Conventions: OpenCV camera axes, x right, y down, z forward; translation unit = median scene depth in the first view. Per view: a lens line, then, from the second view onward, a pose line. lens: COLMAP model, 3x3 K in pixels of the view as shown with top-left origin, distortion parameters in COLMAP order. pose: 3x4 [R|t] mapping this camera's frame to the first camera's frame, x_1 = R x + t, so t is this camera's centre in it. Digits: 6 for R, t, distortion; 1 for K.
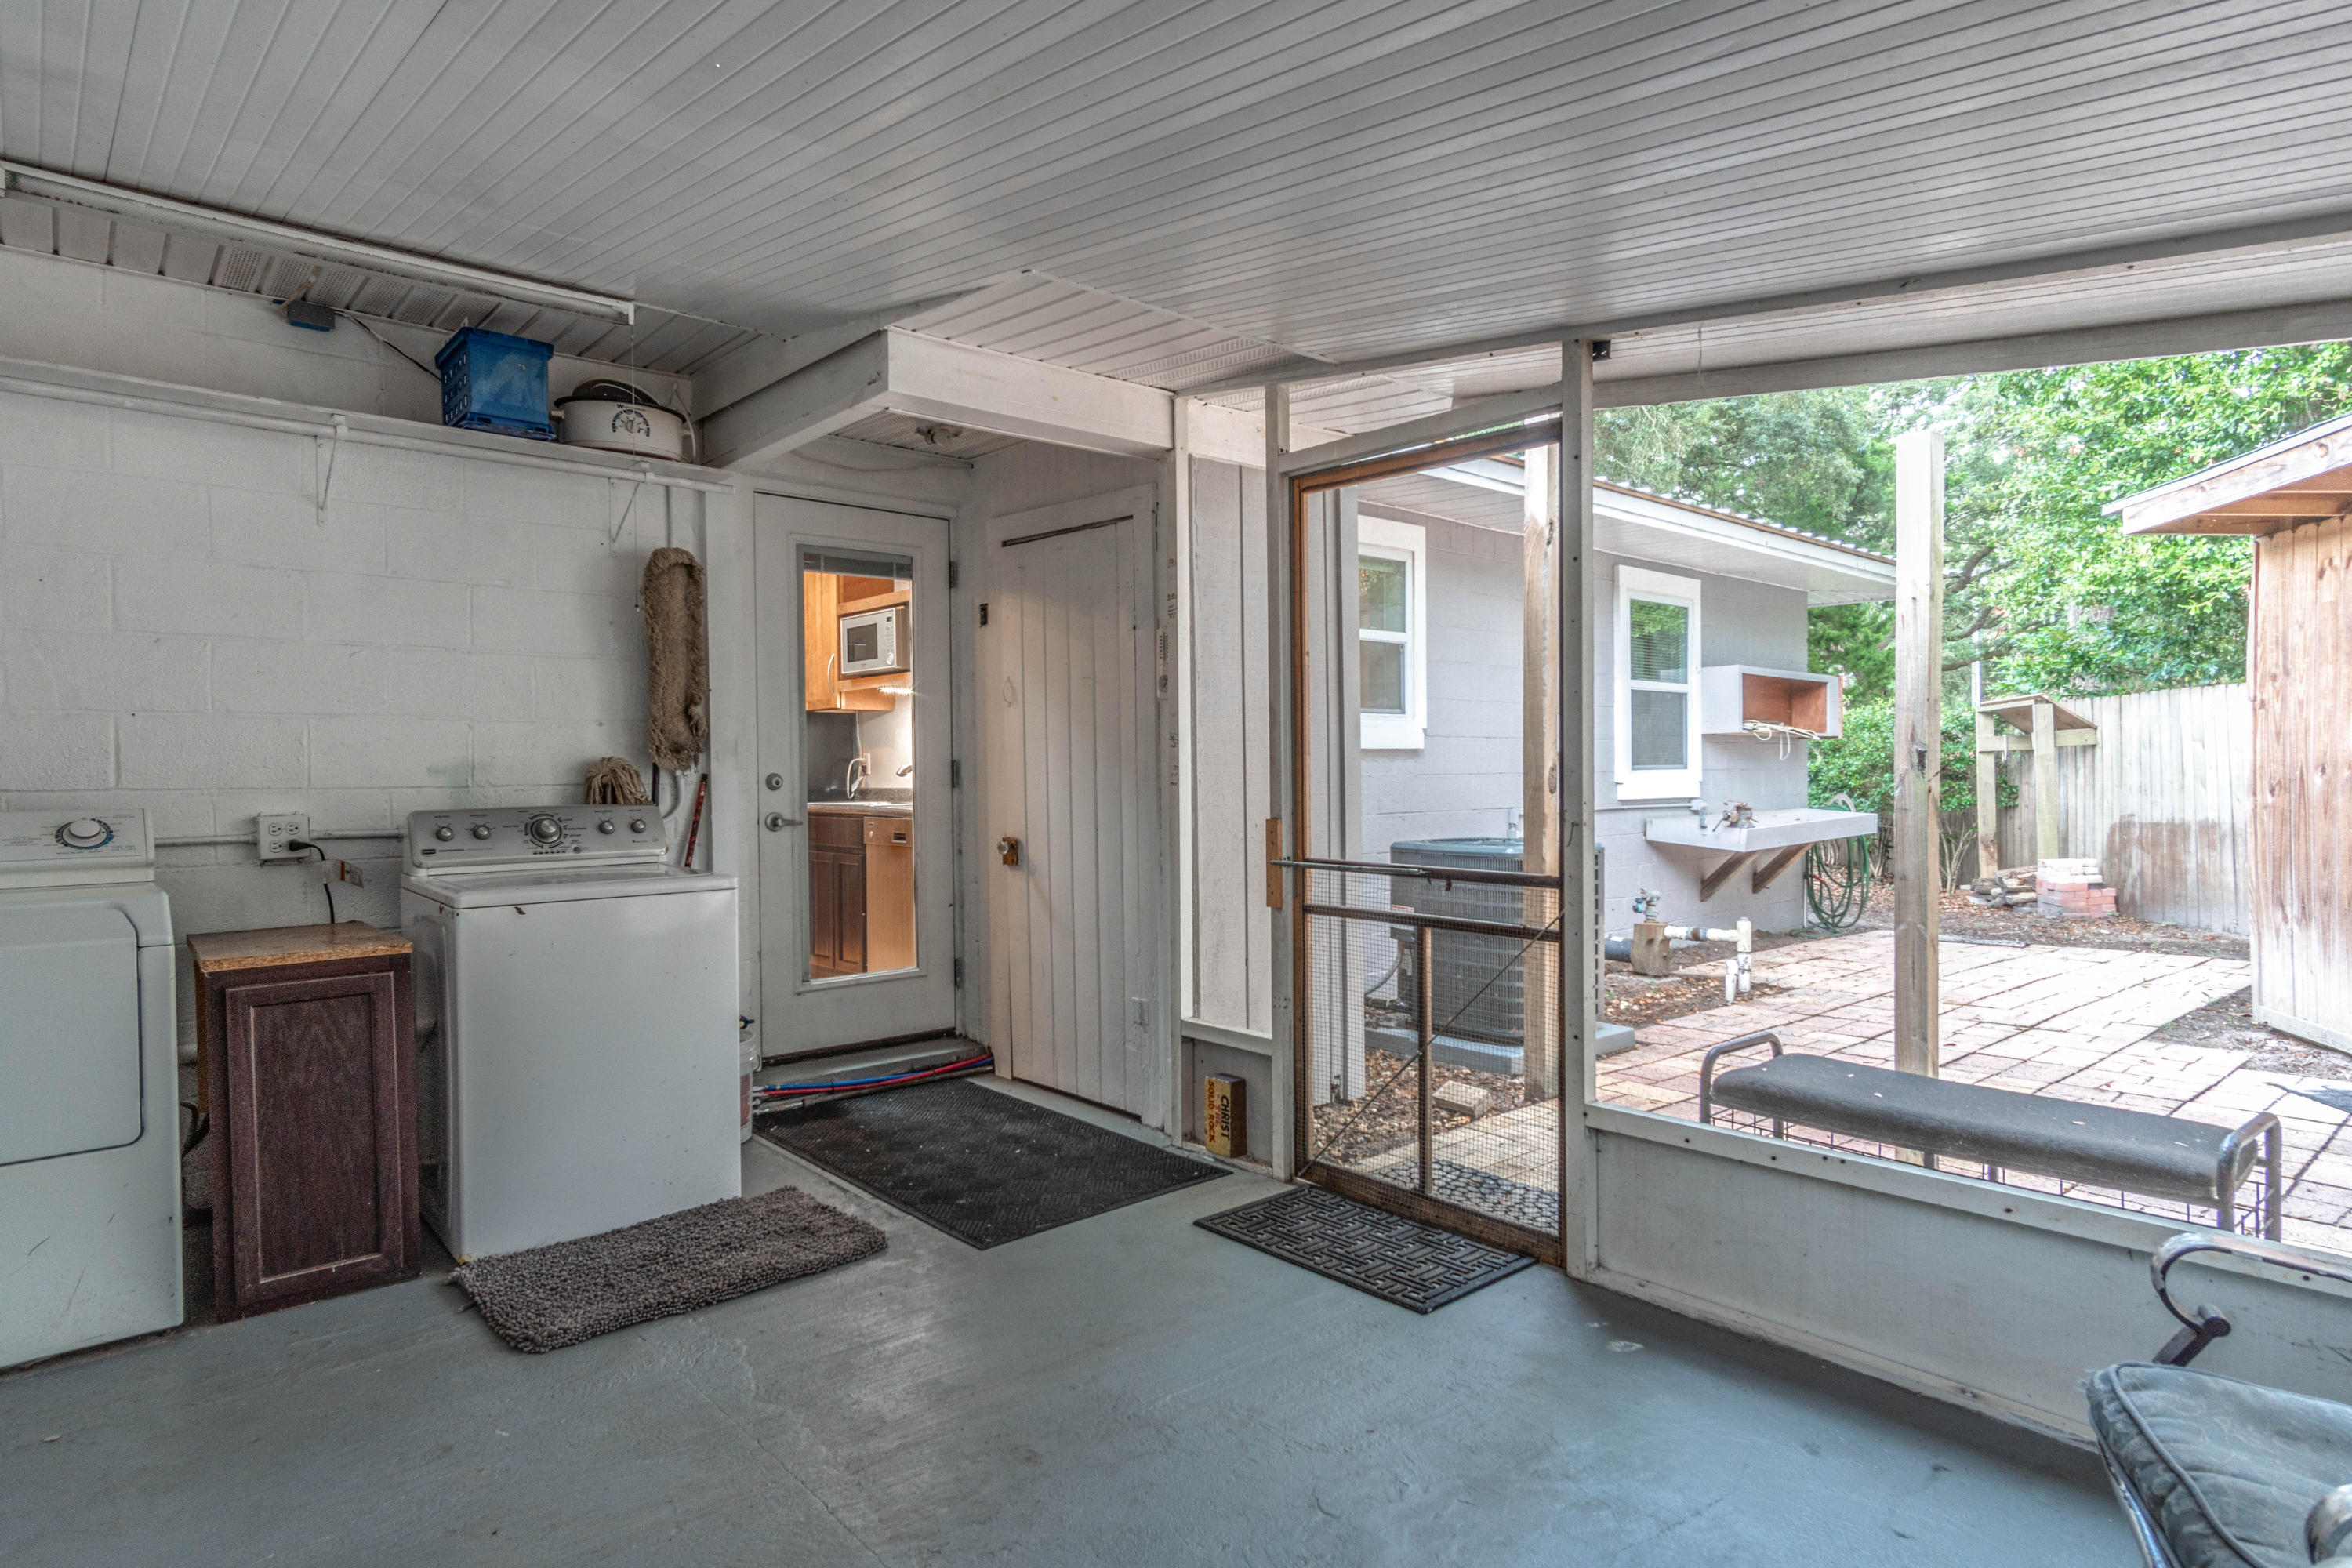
lens RADIAL K [[1287.9, 0, 1160.9], [0, 1287.9, 786.4], [0, 0, 1]] dist [0.005651, 0.000523]
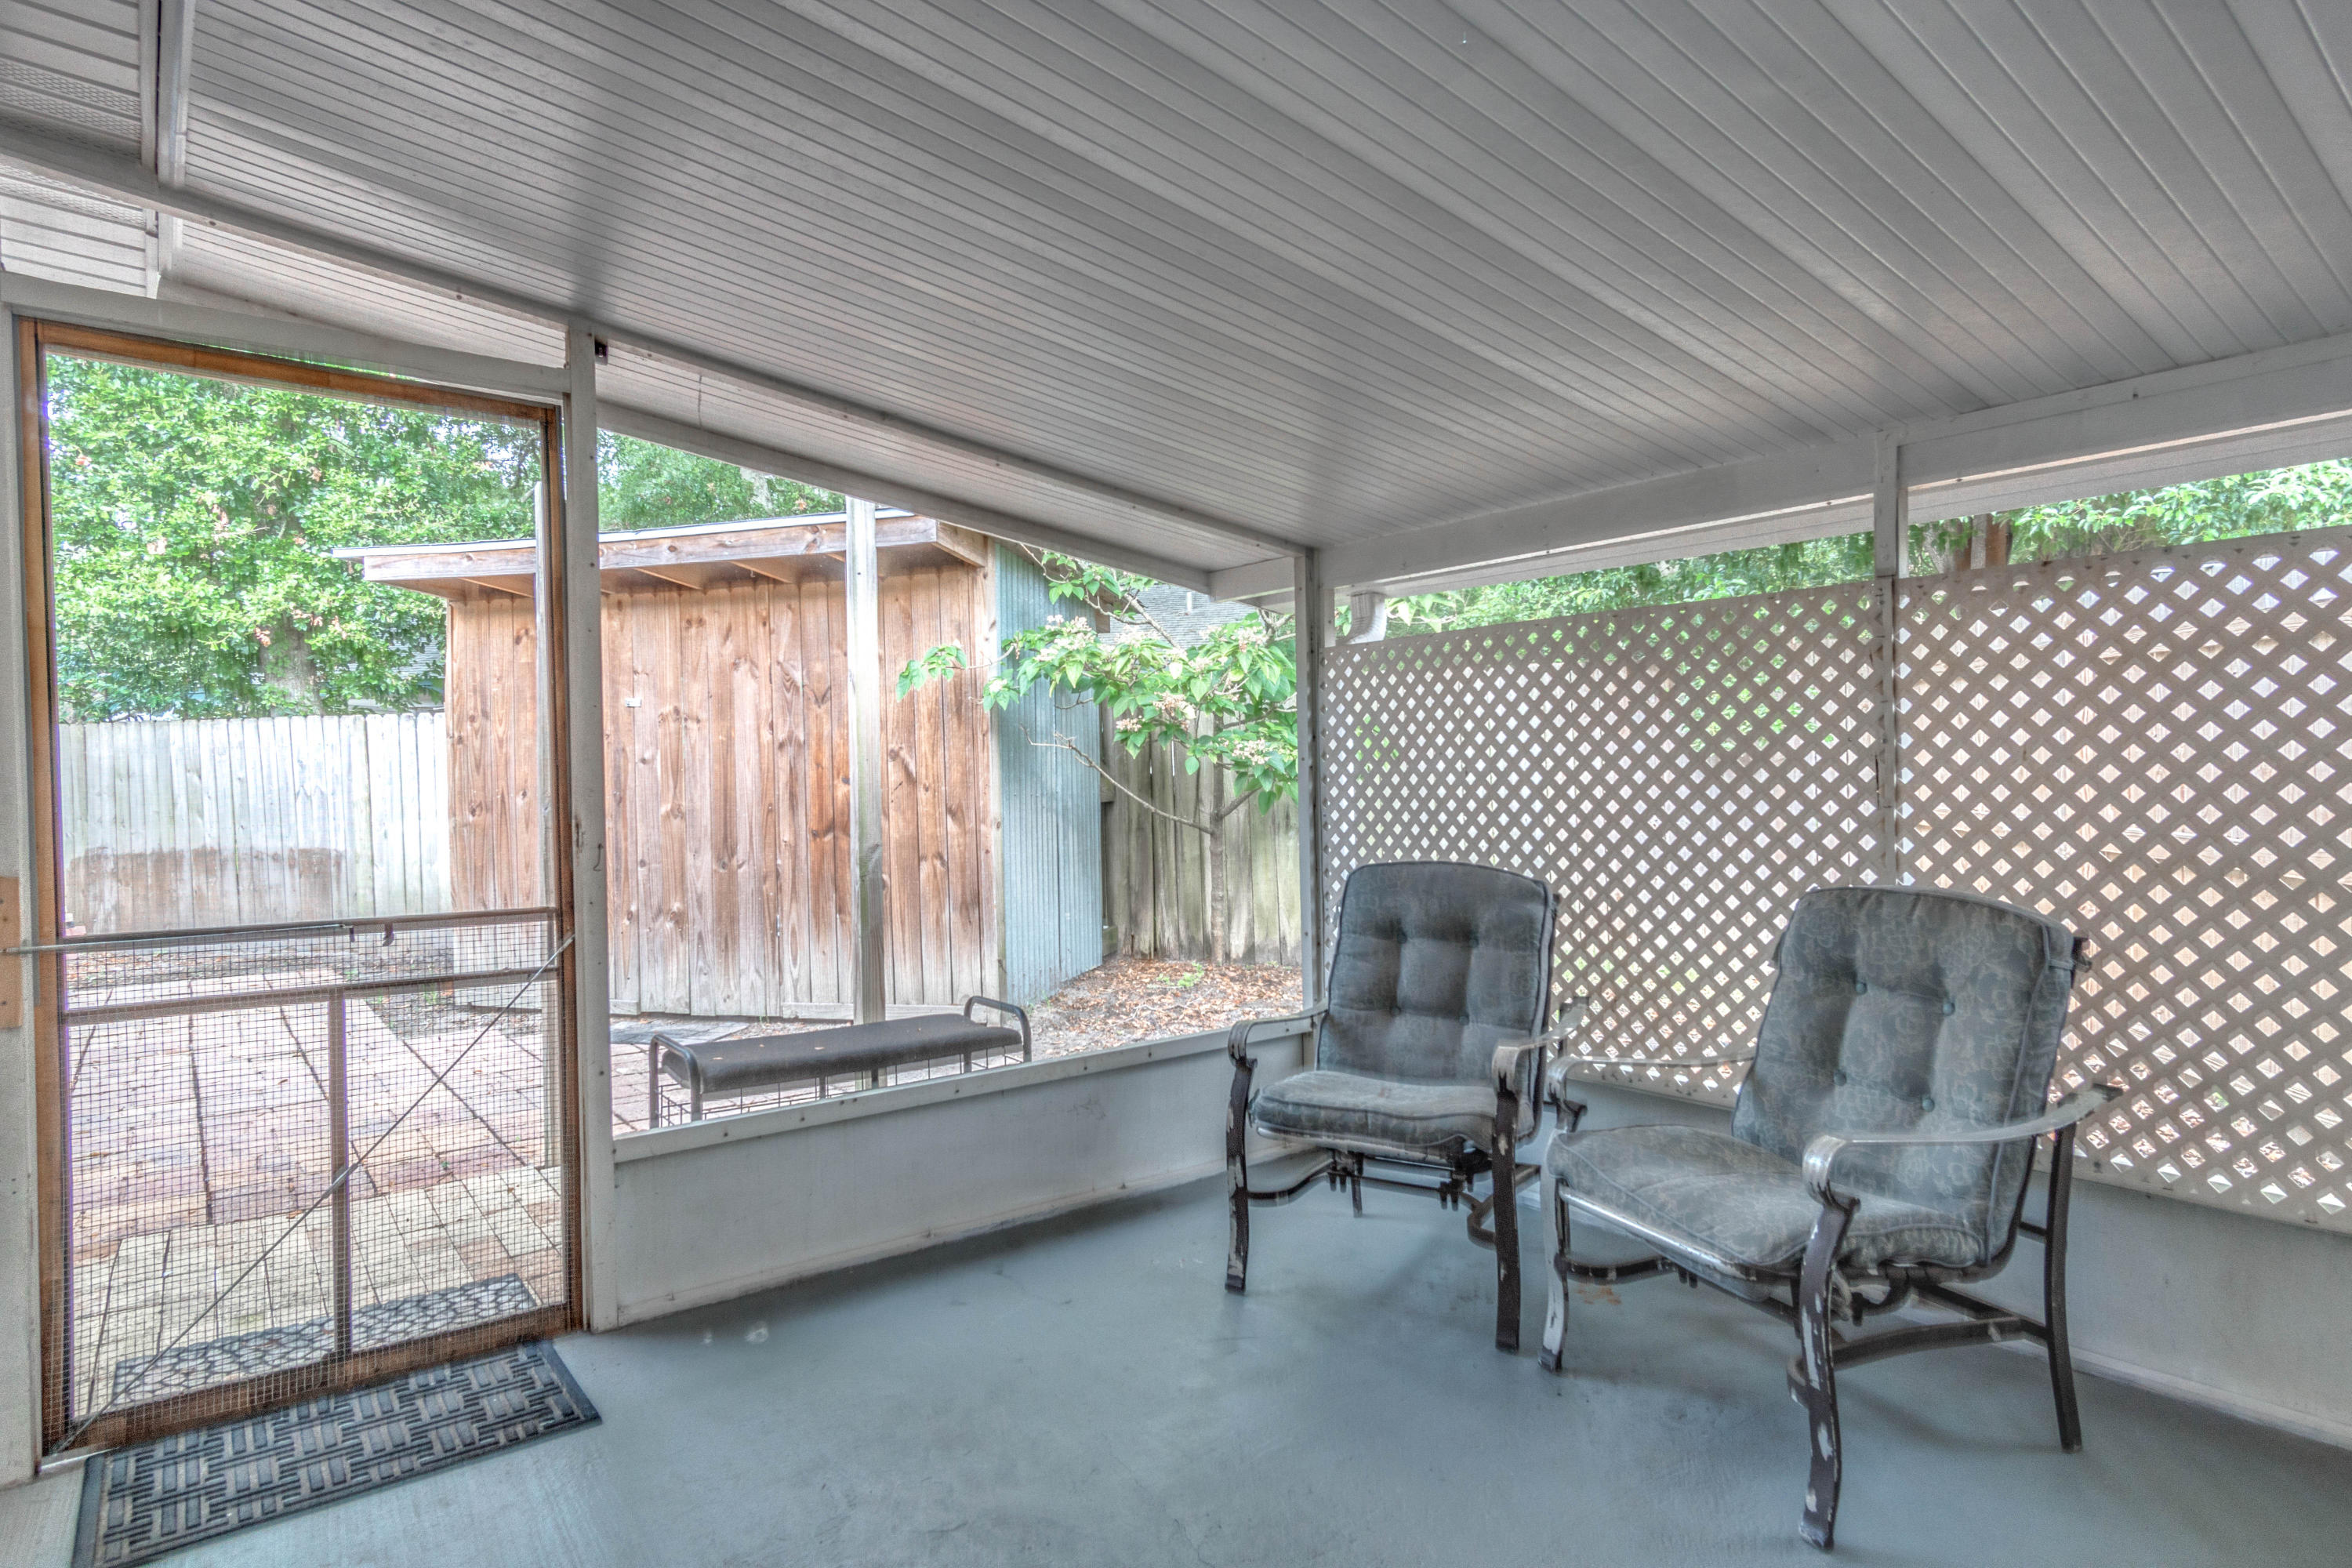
lens RADIAL K [[1287.9, 0, 1160.9], [0, 1287.9, 786.4], [0, 0, 1]] dist [0.005651, 0.000523]
pose [[0.057220, -0.001033, 0.998361, -0.199630], [0.028809, 0.999585, -0.000617, -0.000532], [-0.997946, 0.028797, 0.057226, 0.179102]]
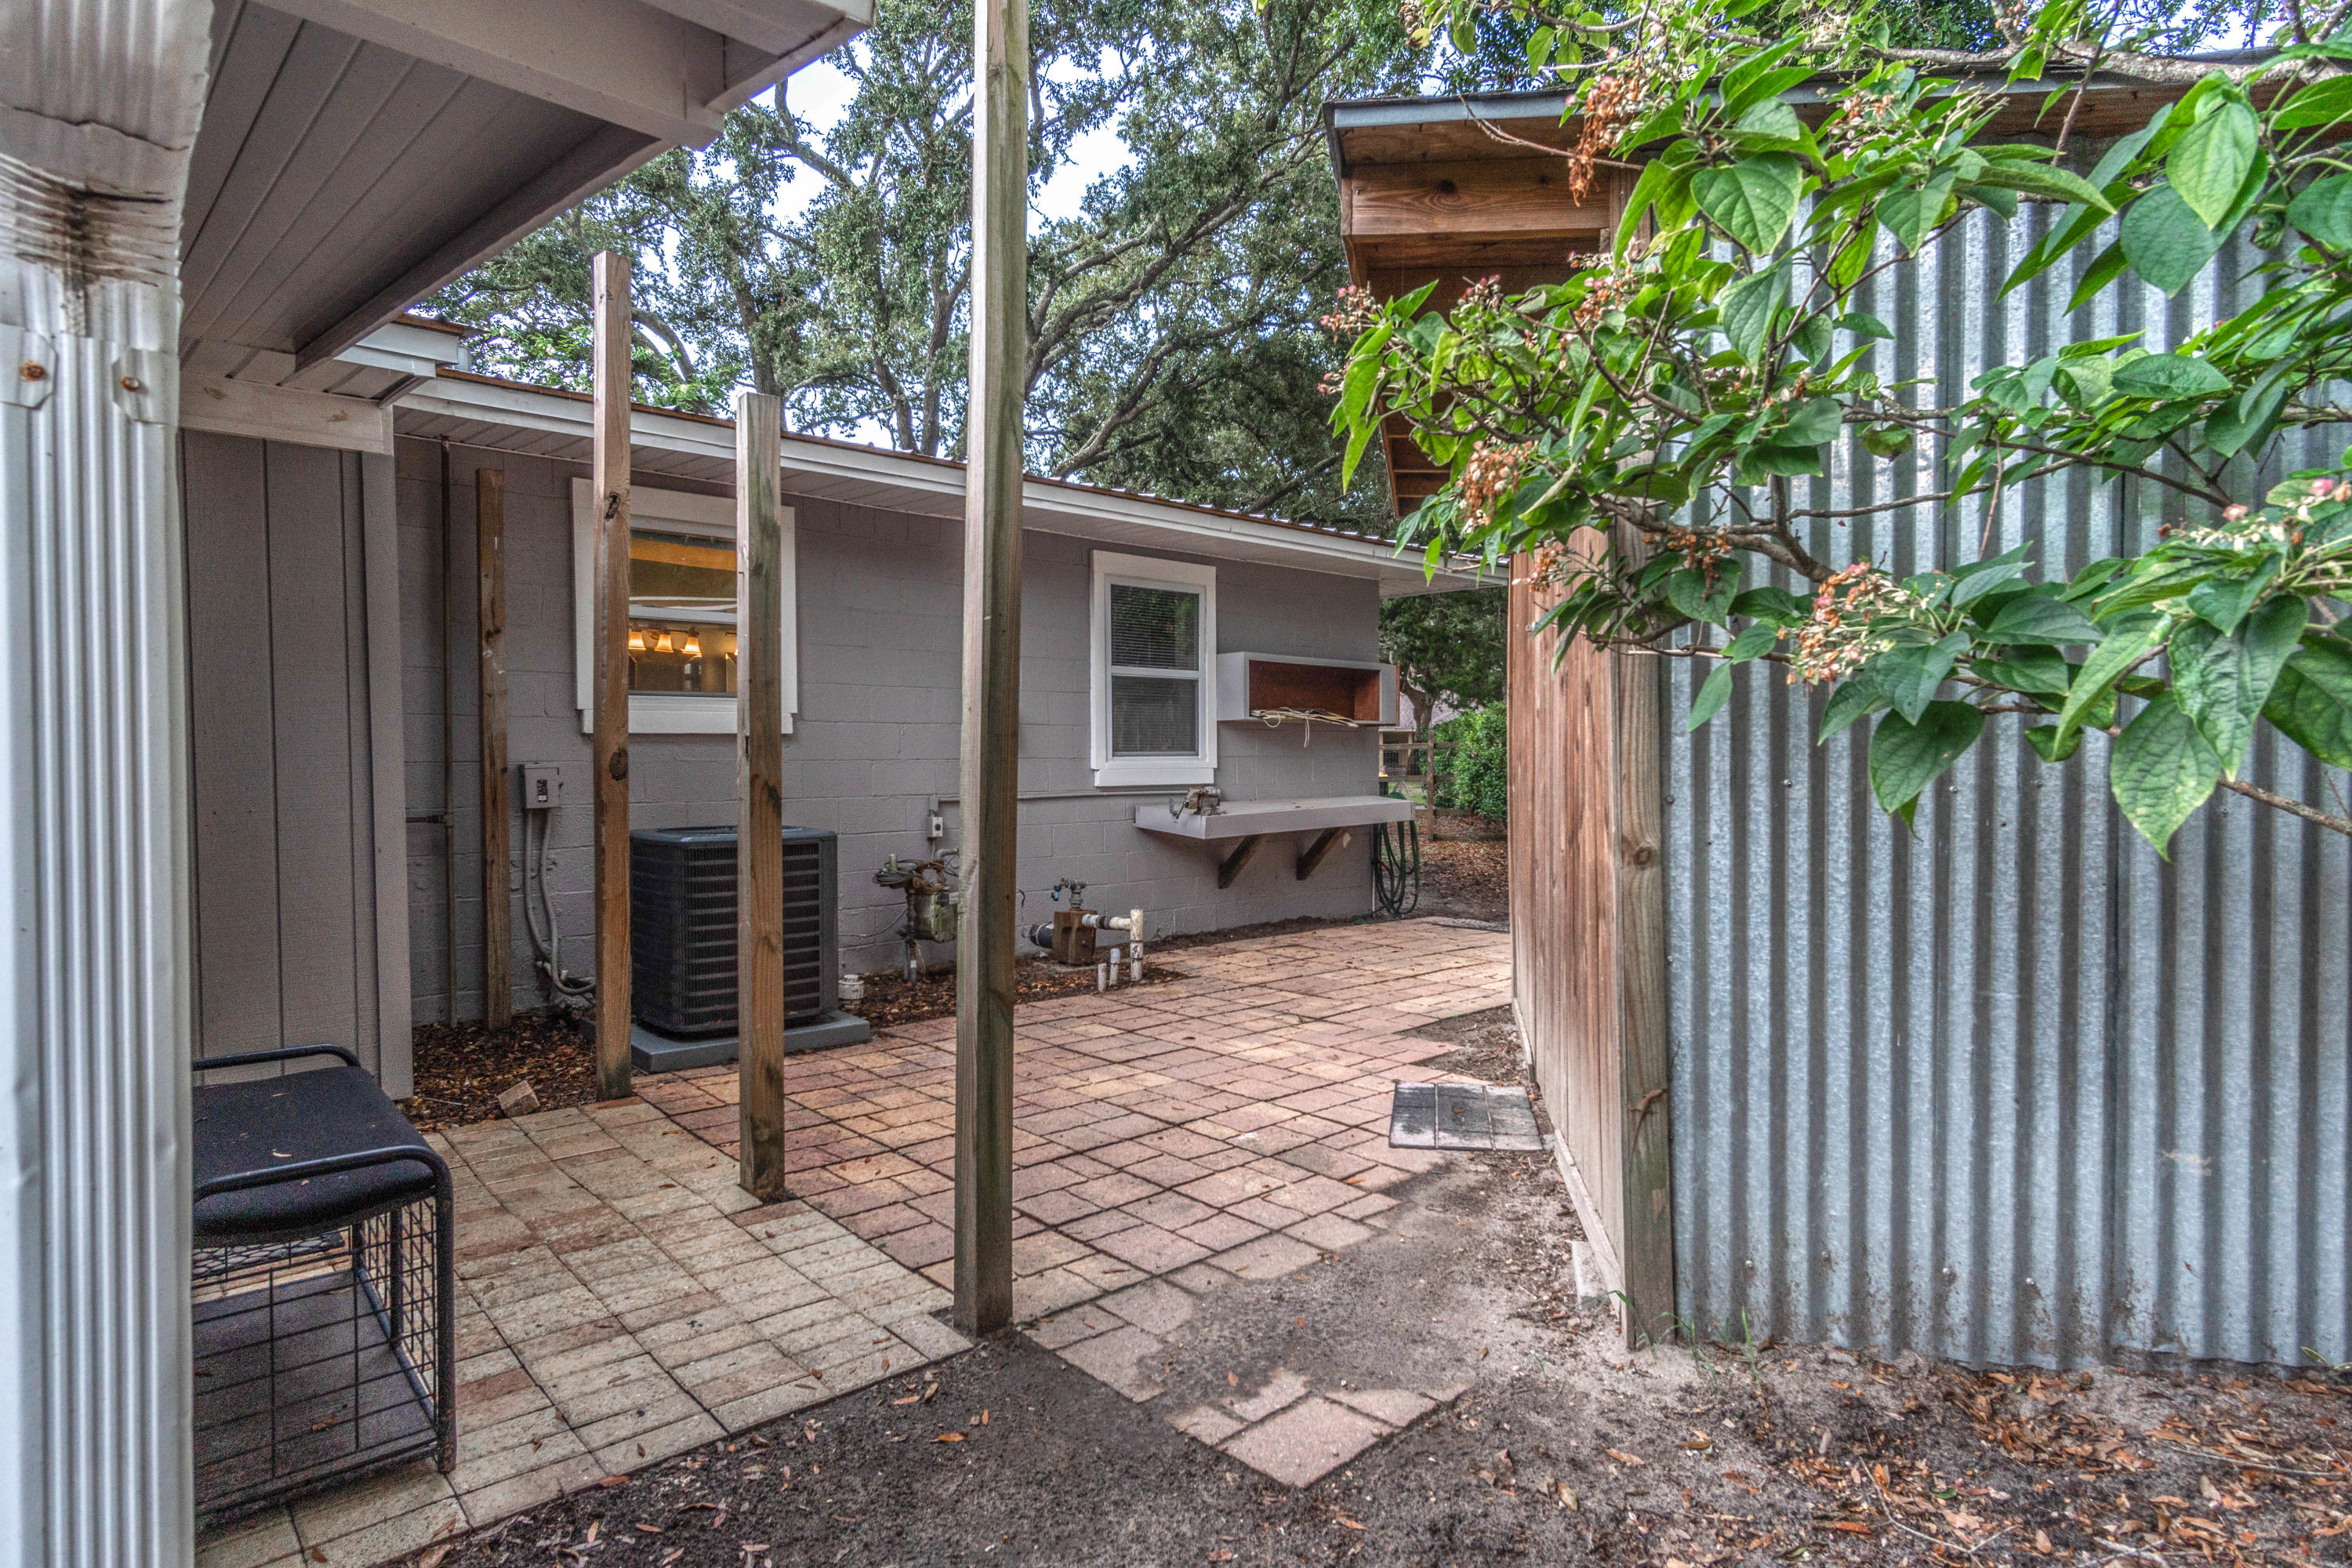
lens RADIAL K [[1287.9, 0, 1160.9], [0, 1287.9, 786.4], [0, 0, 1]] dist [0.005651, 0.000523]
pose [[0.999893, -0.007496, 0.012551, 0.366056], [0.007499, 0.999972, -0.000208, 0.009795], [-0.012549, 0.000302, 0.999921, 0.009385]]
